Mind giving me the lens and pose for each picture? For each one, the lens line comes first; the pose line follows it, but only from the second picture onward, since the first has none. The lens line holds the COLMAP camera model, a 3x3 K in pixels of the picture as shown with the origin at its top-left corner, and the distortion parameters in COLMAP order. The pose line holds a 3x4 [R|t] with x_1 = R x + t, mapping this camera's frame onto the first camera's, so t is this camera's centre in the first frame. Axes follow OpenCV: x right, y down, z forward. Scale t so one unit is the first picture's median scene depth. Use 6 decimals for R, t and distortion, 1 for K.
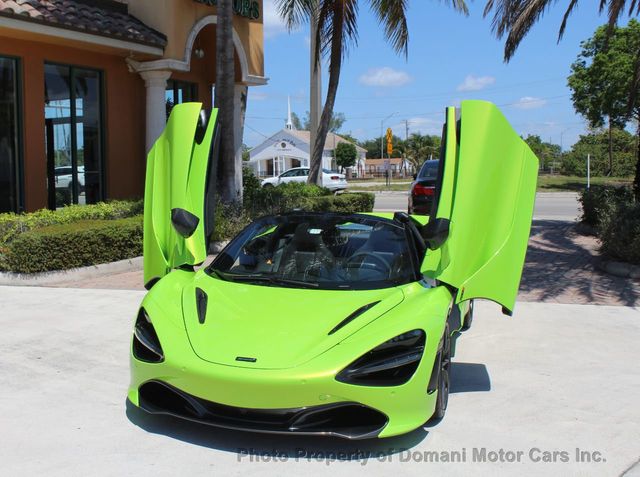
lens RADIAL K [[811.8, 0, 256.1], [0, 811.8, 239.8], [0, 0, 1]] dist [-0.146098, 0.316776]
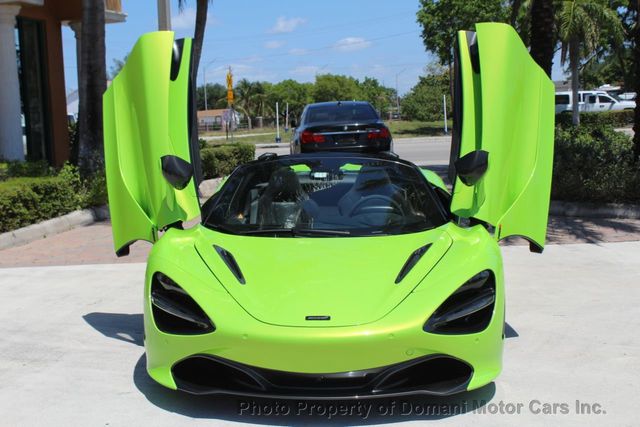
lens RADIAL K [[920.9, 0, 294.5], [0, 920.9, 212.1], [0, 0, 1]] dist [-0.008953, -0.017807]
pose [[0.966775, -0.061990, 0.247997, -0.113853], [0.059906, 0.998077, 0.015950, 0.006770], [-0.248508, -0.000563, 0.968630, 0.018105]]
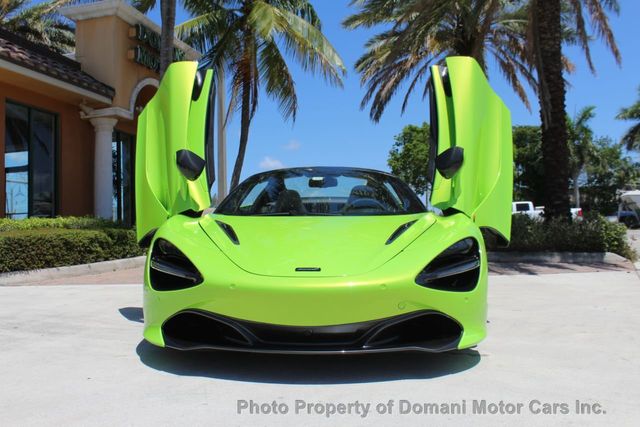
lens RADIAL K [[584.4, 0, 320.2], [0, 584.4, 192.0], [0, 0, 1]] dist [-0.073399, 0.013541]
pose [[0.962509, -0.002863, 0.271235, -0.068649], [0.047075, 0.986534, -0.156638, 0.067820], [-0.267134, 0.163534, 0.949682, 0.164058]]
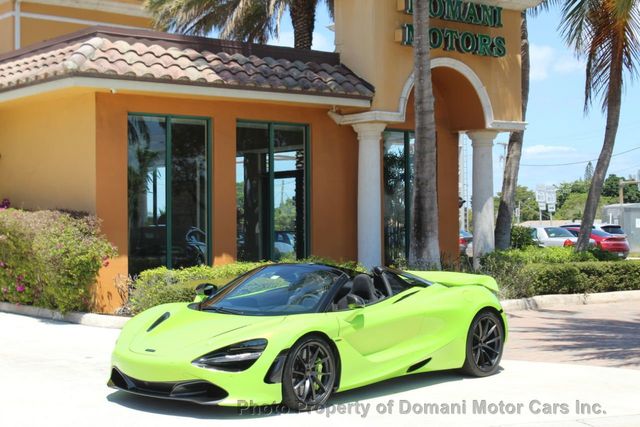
lens RADIAL K [[1234.9, 0, 310.2], [0, 1234.9, 212.6], [0, 0, 1]] dist [0.030695, 0.100093]
pose [[0.929280, 0.004271, -0.369352, 0.481266], [-0.040301, 0.995136, -0.089888, 0.034710], [0.367172, 0.098416, 0.924932, -0.471909]]
